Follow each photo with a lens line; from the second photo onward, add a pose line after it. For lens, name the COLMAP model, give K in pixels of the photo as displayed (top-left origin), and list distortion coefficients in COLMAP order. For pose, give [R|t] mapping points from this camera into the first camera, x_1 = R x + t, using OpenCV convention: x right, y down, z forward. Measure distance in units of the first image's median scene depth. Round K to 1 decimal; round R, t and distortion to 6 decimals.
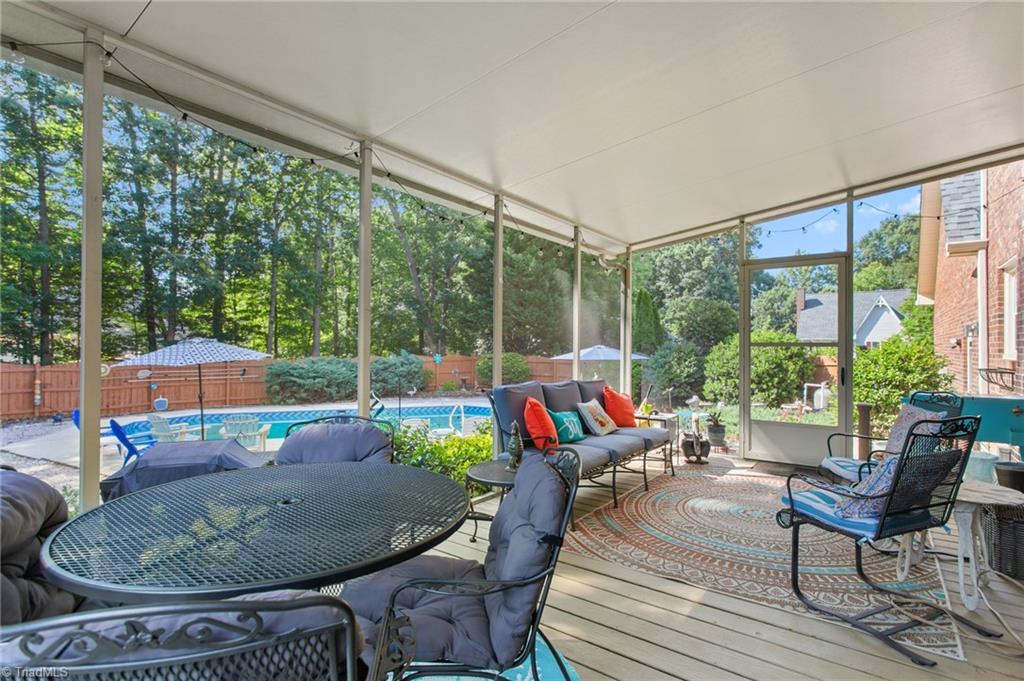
lens RADIAL K [[508.7, 0, 511.0], [0, 508.7, 345.2], [0, 0, 1]] dist [-0.000391, 0.001049]
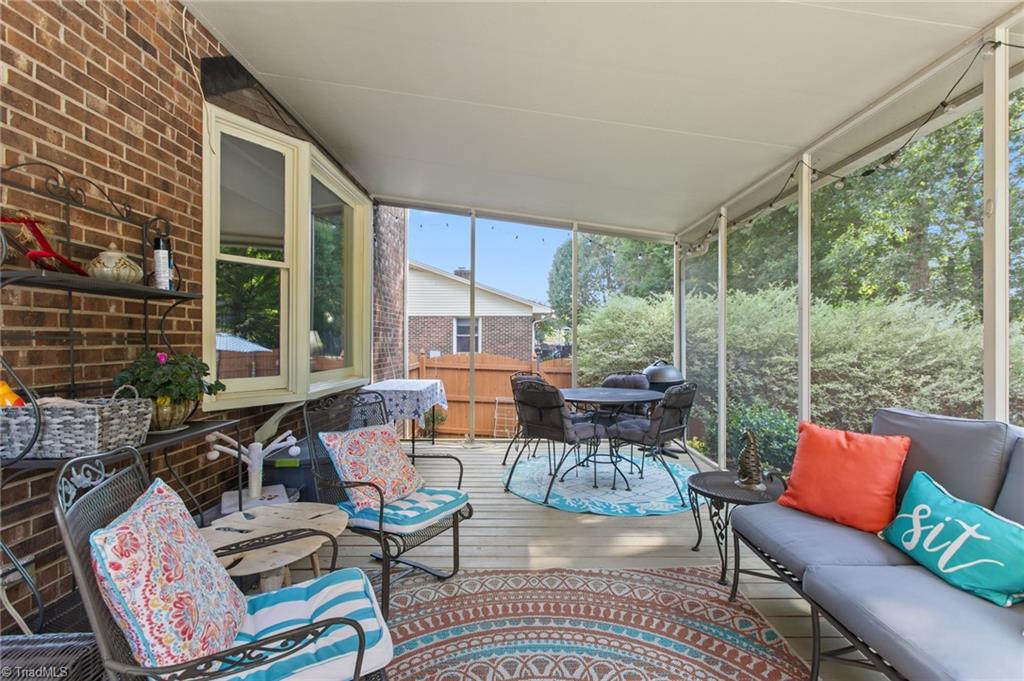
lens RADIAL K [[488.1, 0, 512.0], [0, 488.1, 340.5], [0, 0, 1]] dist [-0.004073, 0.000028]
pose [[-0.812116, -0.013492, -0.583340, 0.163462], [-0.008269, 0.999898, -0.011615, 0.003117], [0.583437, -0.004609, -0.812145, 0.291615]]
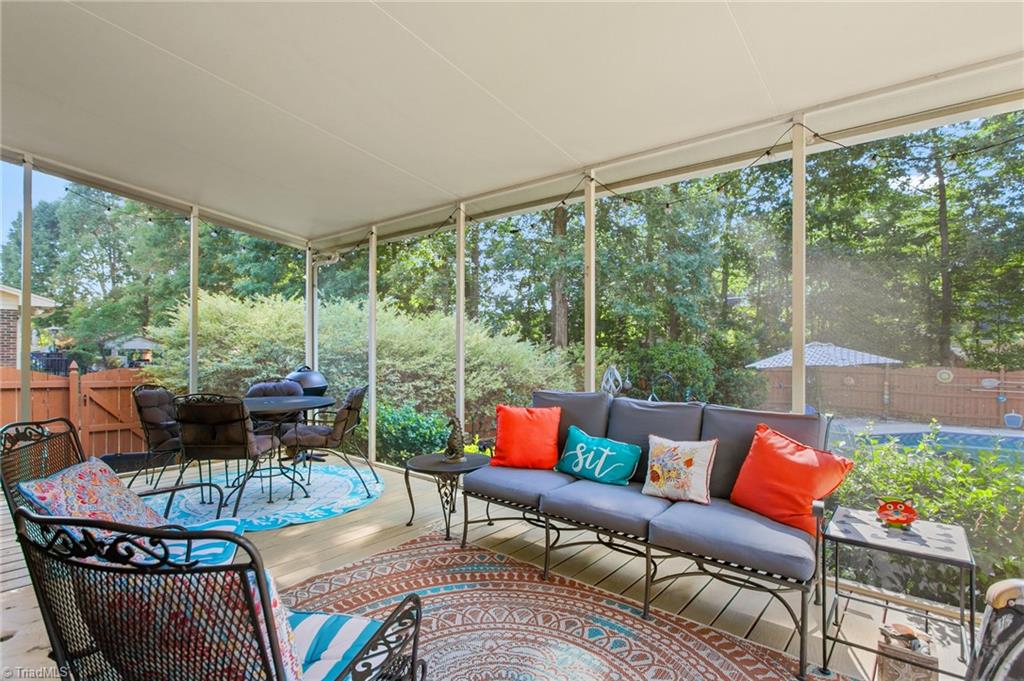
lens RADIAL K [[508.7, 0, 511.0], [0, 508.7, 345.2], [0, 0, 1]] dist [-0.000391, 0.001049]
pose [[-0.079315, -0.014565, -0.996743, 0.219475], [0.001440, 0.999891, -0.014726, 0.003145], [0.996849, -0.002604, -0.079285, 0.246429]]
